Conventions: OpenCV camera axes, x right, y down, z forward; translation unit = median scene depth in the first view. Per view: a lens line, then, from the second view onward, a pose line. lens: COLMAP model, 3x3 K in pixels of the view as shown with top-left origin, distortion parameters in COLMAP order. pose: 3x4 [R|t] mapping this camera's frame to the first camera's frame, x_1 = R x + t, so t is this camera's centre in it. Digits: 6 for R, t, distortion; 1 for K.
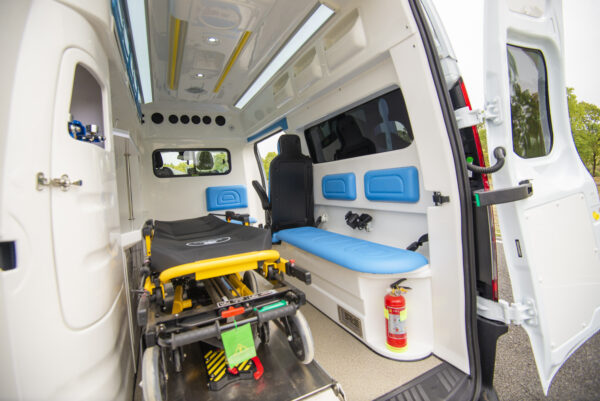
lens RADIAL K [[275.2, 0, 294.7], [0, 275.2, 191.9], [0, 0, 1]] dist [-0.001138, -0.024002]
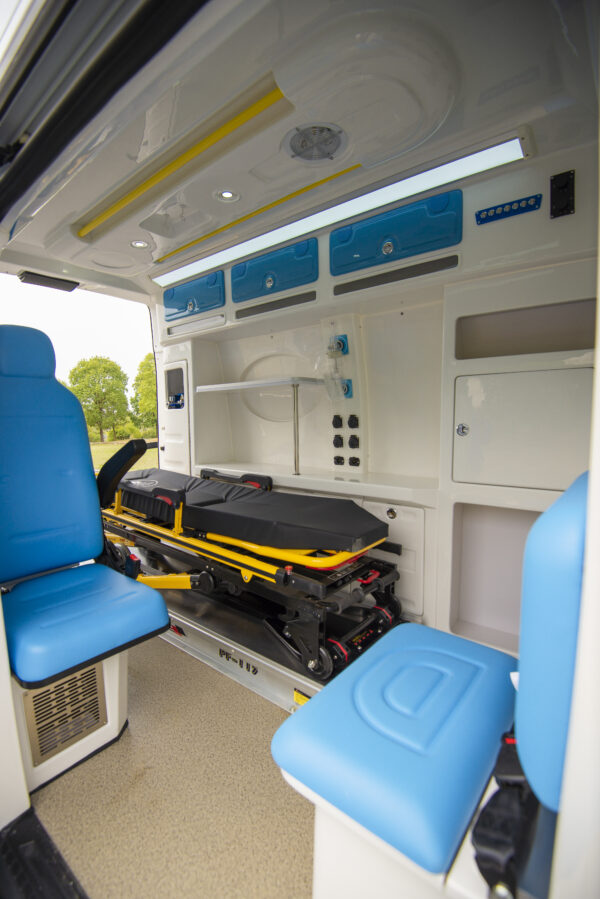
lens RADIAL K [[412.4, 0, 287.3], [0, 412.4, 466.6], [0, 0, 1]] dist [-0.001138, -0.024002]
pose [[-0.910119, 0.120251, -0.396513, -0.172355], [0.058273, 0.984596, 0.164847, -0.140276], [0.410228, 0.126925, -0.903108, 2.654048]]
